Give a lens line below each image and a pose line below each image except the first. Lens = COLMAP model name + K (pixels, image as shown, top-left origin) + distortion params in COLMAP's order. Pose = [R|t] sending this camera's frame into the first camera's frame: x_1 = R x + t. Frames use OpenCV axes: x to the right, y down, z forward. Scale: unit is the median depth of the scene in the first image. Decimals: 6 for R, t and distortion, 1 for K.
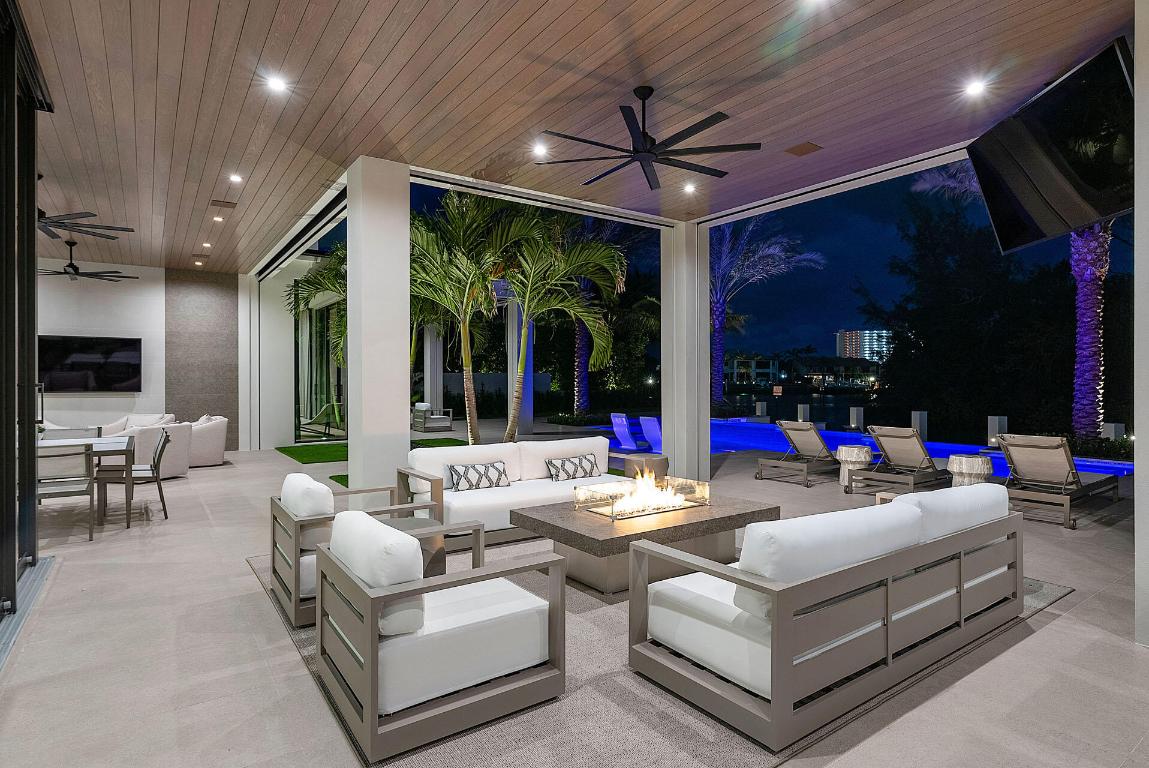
lens RADIAL K [[601.8, 0, 578.8], [0, 601.8, 382.4], [0, 0, 1]] dist [-0.008225, -0.000388]
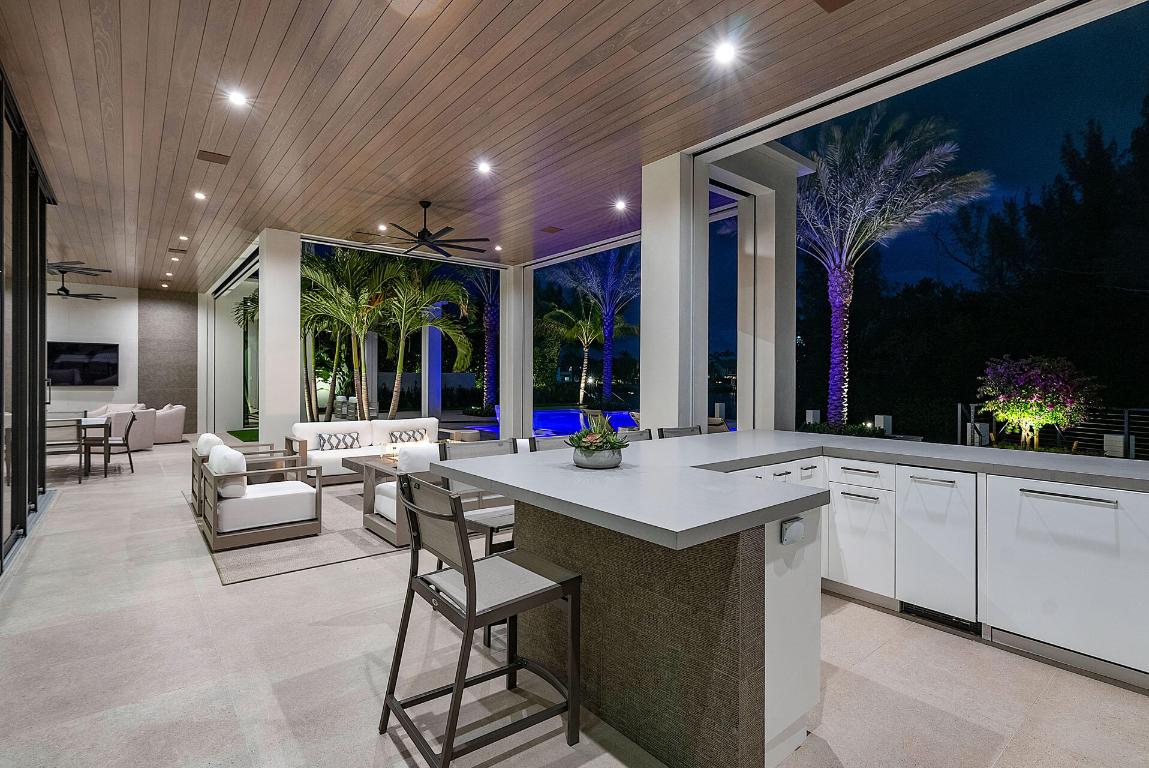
lens RADIAL K [[552.2, 0, 535.4], [0, 552.2, 381.1], [0, 0, 1]] dist [0.003172, 0.000385]
pose [[0.999918, 0.006087, 0.011264, 0.221250], [-0.006086, 0.999981, -0.000127, -0.000444], [-0.011265, 0.000059, 0.999937, -0.287251]]
